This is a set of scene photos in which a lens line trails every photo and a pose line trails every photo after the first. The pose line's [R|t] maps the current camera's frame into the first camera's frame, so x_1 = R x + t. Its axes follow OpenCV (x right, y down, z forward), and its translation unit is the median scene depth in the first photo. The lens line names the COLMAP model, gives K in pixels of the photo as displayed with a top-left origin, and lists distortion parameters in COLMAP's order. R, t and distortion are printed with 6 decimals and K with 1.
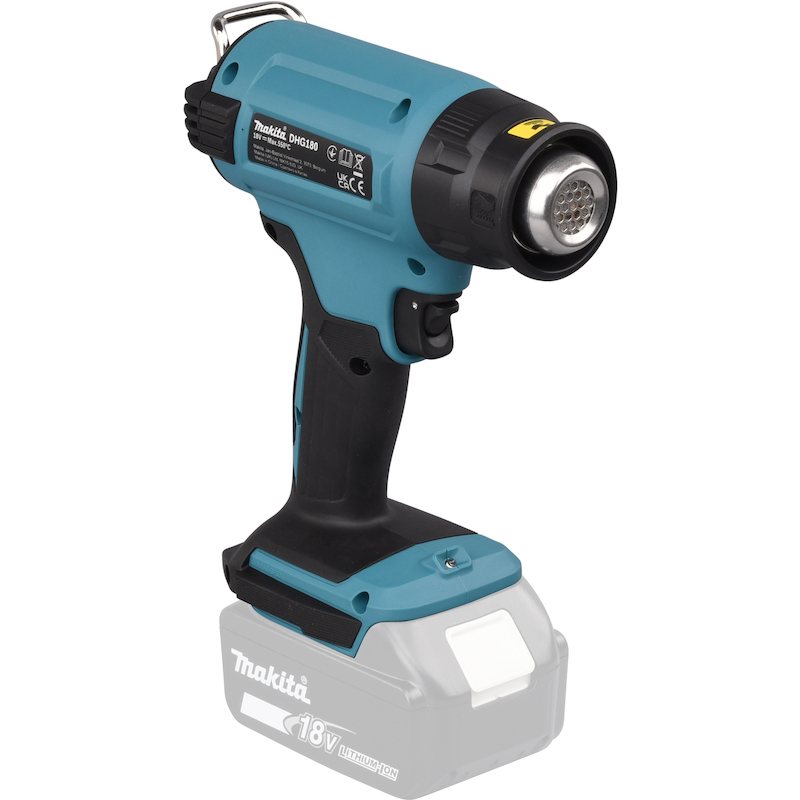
lens RADIAL K [[4323.5, 0, 400.0], [0, 4323.5, 400.0], [0, 0, 1]] dist [0.570660, 17.266814]
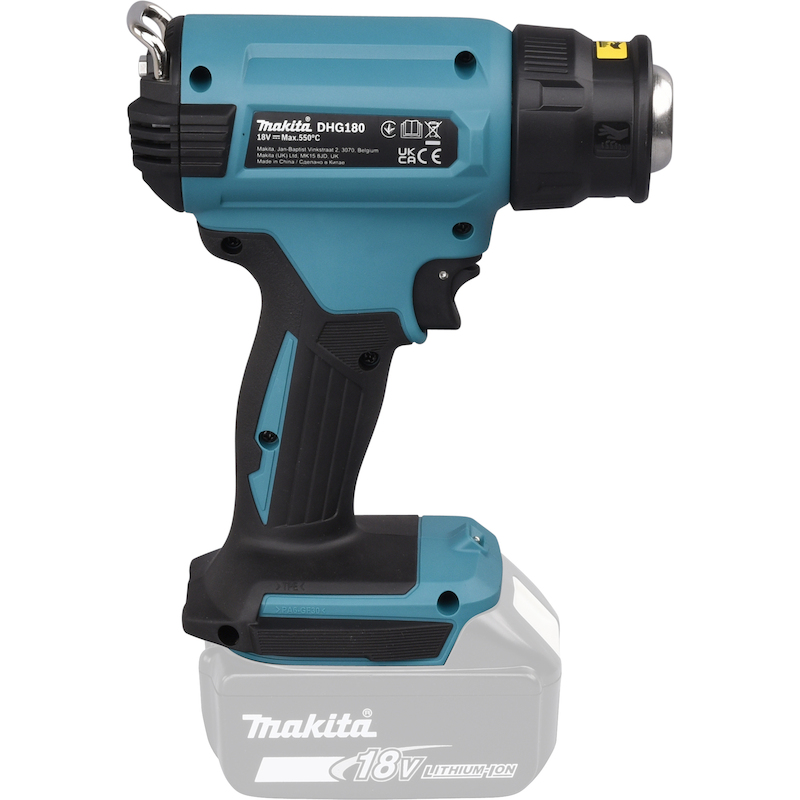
lens RADIAL K [[4323.5, 0, 400.0], [0, 4323.5, 400.0], [0, 0, 1]] dist [0.570660, 17.266814]
pose [[0.676661, -0.246846, 0.693684, -0.649180], [0.252796, 0.962745, 0.095998, -0.087030], [-0.691538, 0.110402, 0.713854, 0.339203]]
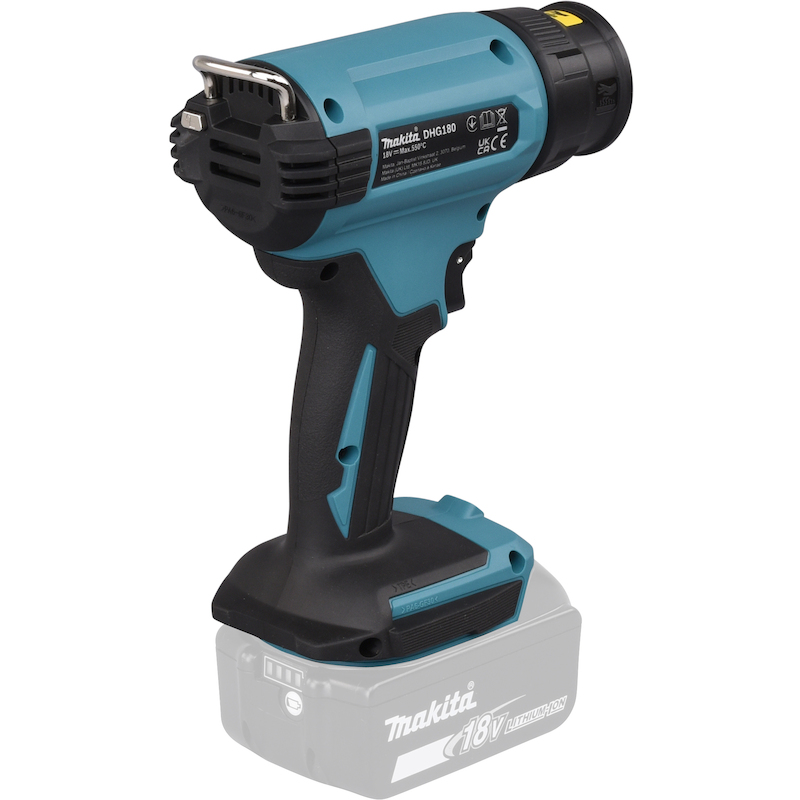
lens RADIAL K [[4323.5, 0, 400.0], [0, 4323.5, 400.0], [0, 0, 1]] dist [0.570660, 17.266814]
pose [[-0.046640, -0.323666, 0.945021, -0.924724], [0.340796, 0.884134, 0.319632, -0.309035], [-0.938980, 0.336967, 0.069068, 0.944189]]
